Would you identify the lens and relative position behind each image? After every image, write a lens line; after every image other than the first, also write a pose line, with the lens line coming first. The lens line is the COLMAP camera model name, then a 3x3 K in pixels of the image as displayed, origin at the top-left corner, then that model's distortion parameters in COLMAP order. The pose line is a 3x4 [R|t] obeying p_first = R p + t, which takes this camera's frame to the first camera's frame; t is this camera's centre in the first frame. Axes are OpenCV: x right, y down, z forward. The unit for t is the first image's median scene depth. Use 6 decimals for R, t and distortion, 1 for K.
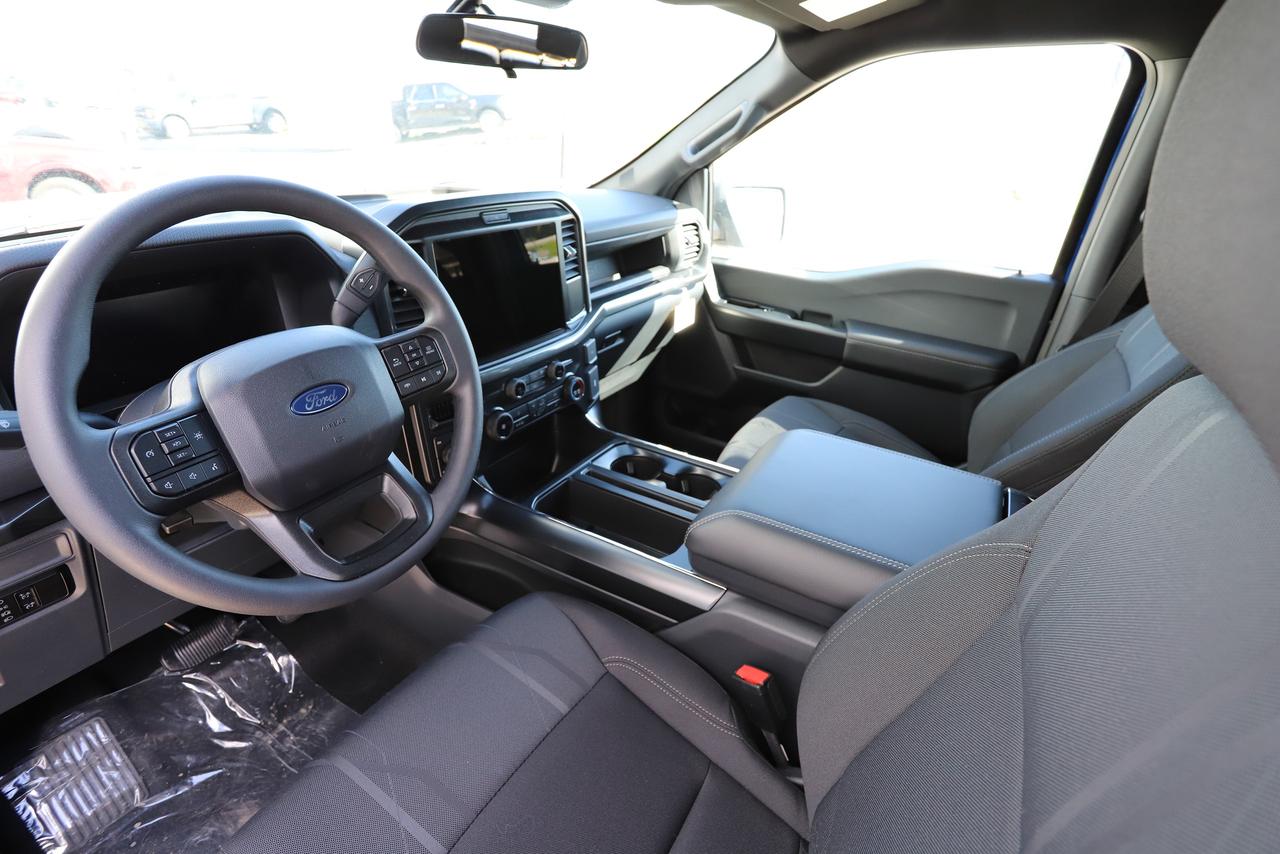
lens RADIAL K [[643.4, 0, 640.0], [0, 643.4, 427.0], [0, 0, 1]] dist [0.000721, 0.000164]
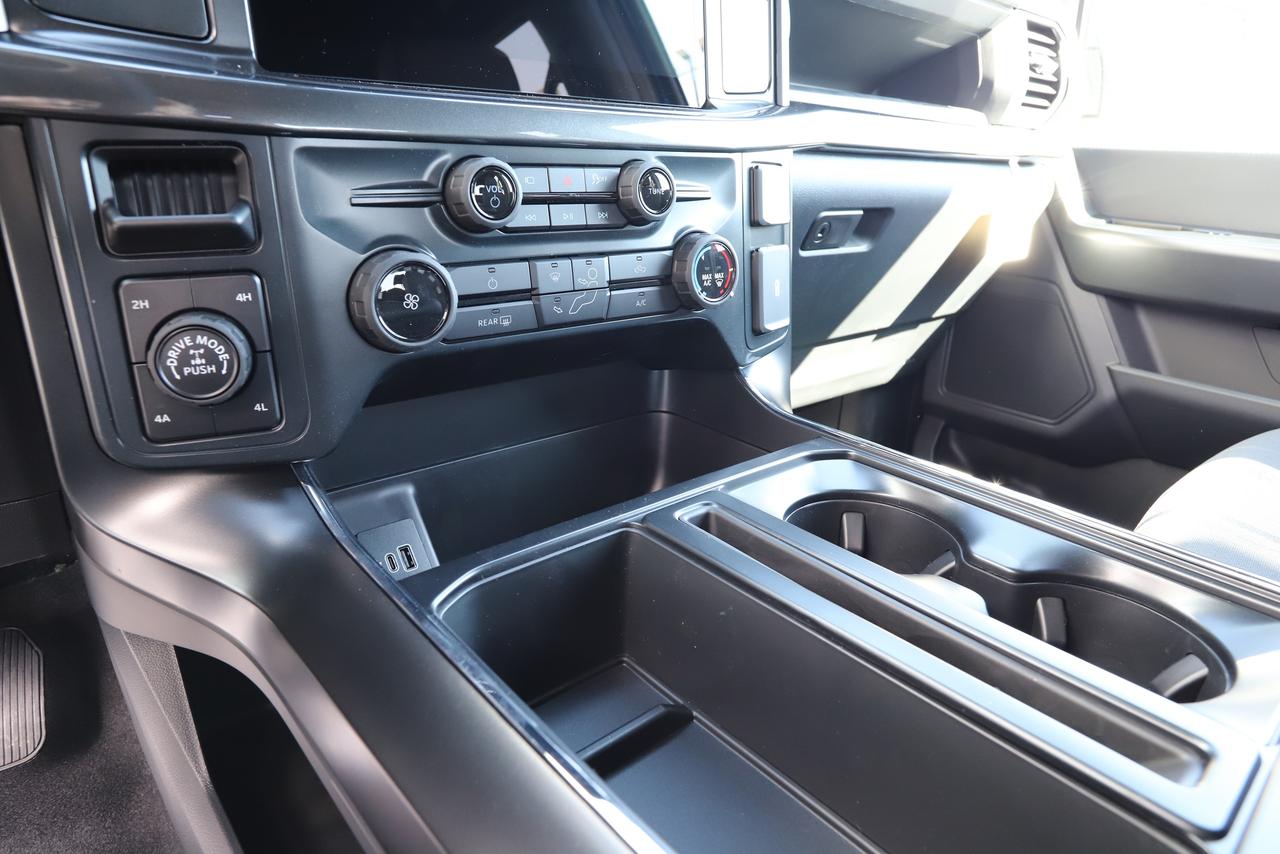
lens RADIAL K [[755.5, 0, 640.0], [0, 755.5, 427.0], [0, 0, 1]] dist [-0.058695, -0.000460]
pose [[0.947868, 0.098066, -0.303199, -0.007801], [-0.133811, 0.986008, -0.099410, 0.065277], [0.289208, 0.134799, 0.947728, 0.634356]]
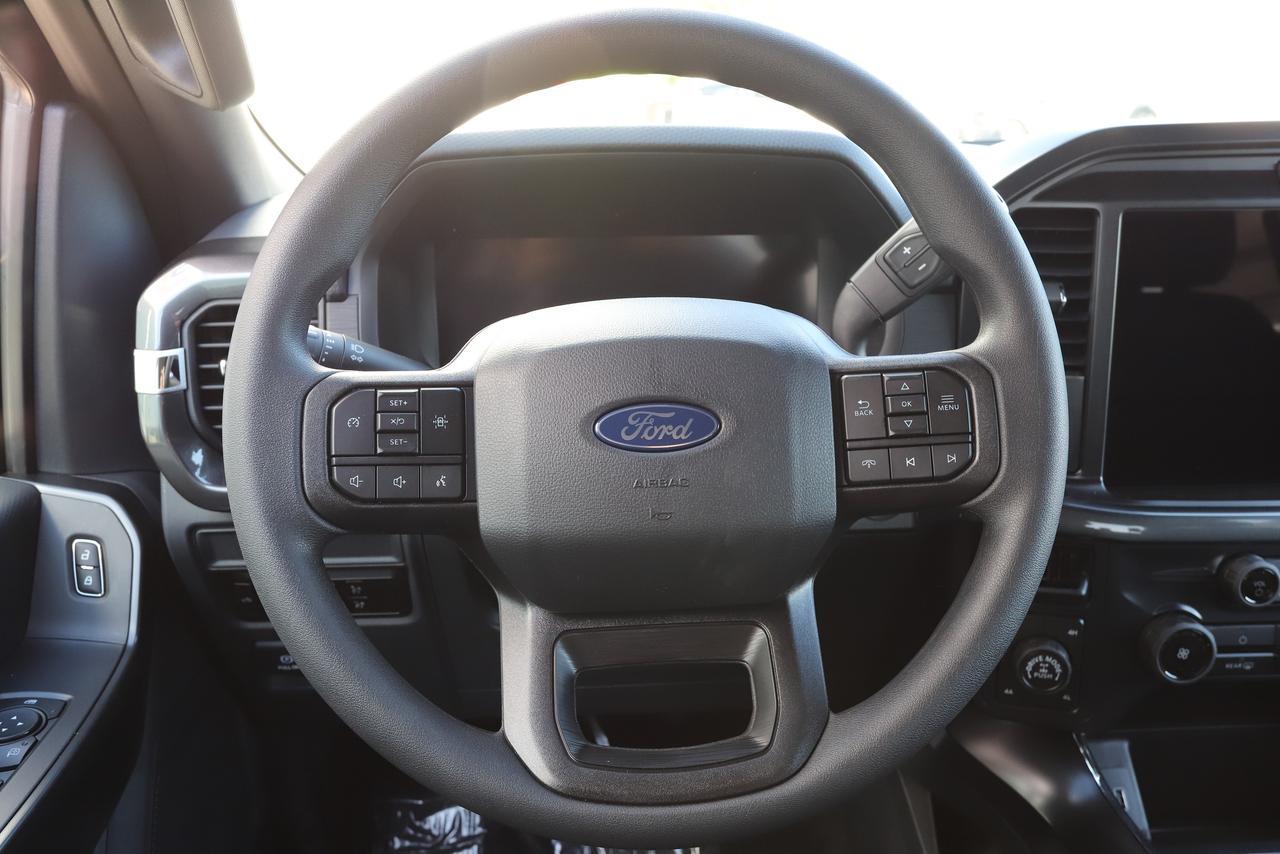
lens RADIAL K [[1000.2, 0, 670.0], [0, 1000.2, 423.9], [0, 0, 1]] dist [-0.001222, 0.002480]
pose [[0.575868, 0.221549, -0.786951, 0.067465], [-0.343405, 0.939096, 0.013089, -0.030832], [0.741923, 0.262706, 0.616876, 0.270007]]
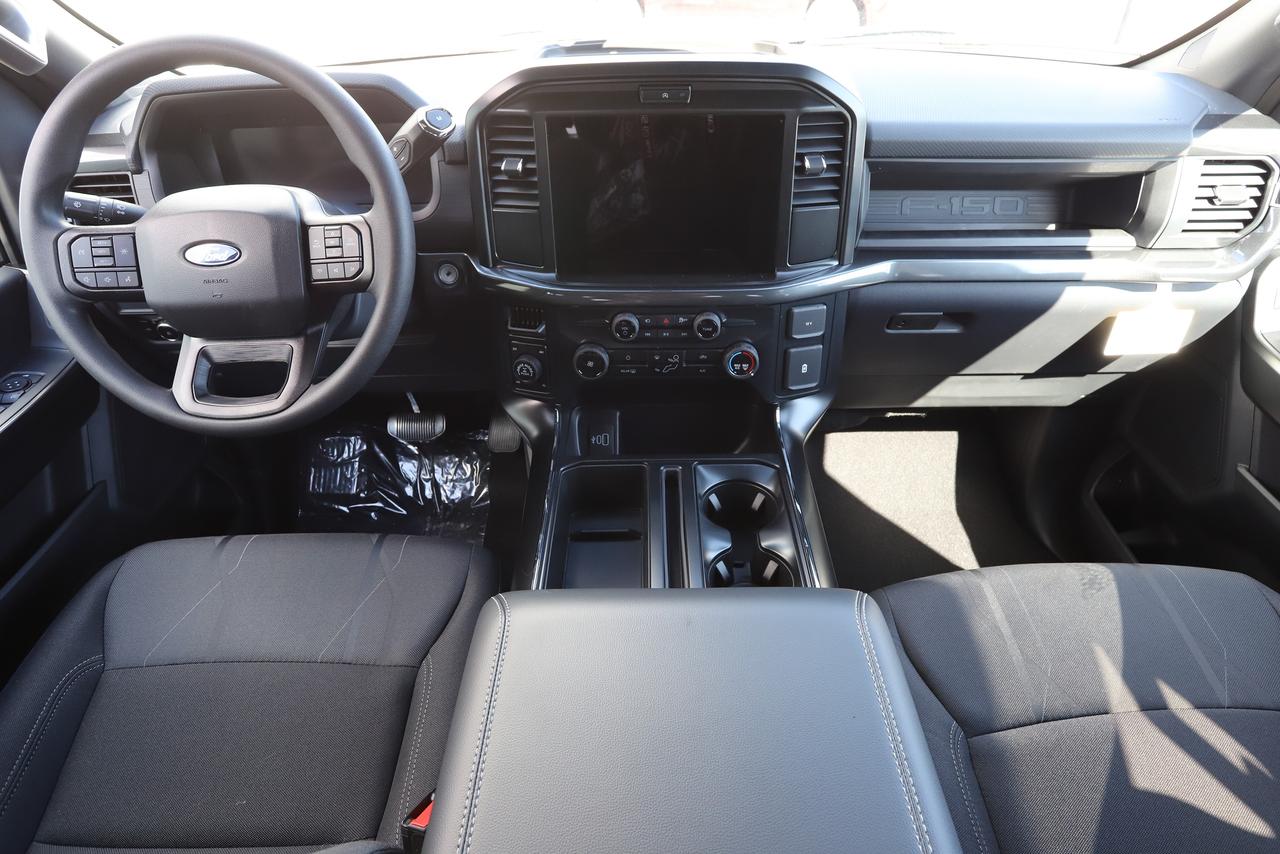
lens RADIAL K [[740.6, 0, 640.0], [0, 740.6, 427.0], [0, 0, 1]] dist [-0.020361, 0.000891]
pose [[0.501787, 0.468093, -0.727392, 0.465045], [-0.340744, 0.879897, 0.331173, -0.227623], [0.795050, 0.081676, 0.601020, 0.439715]]
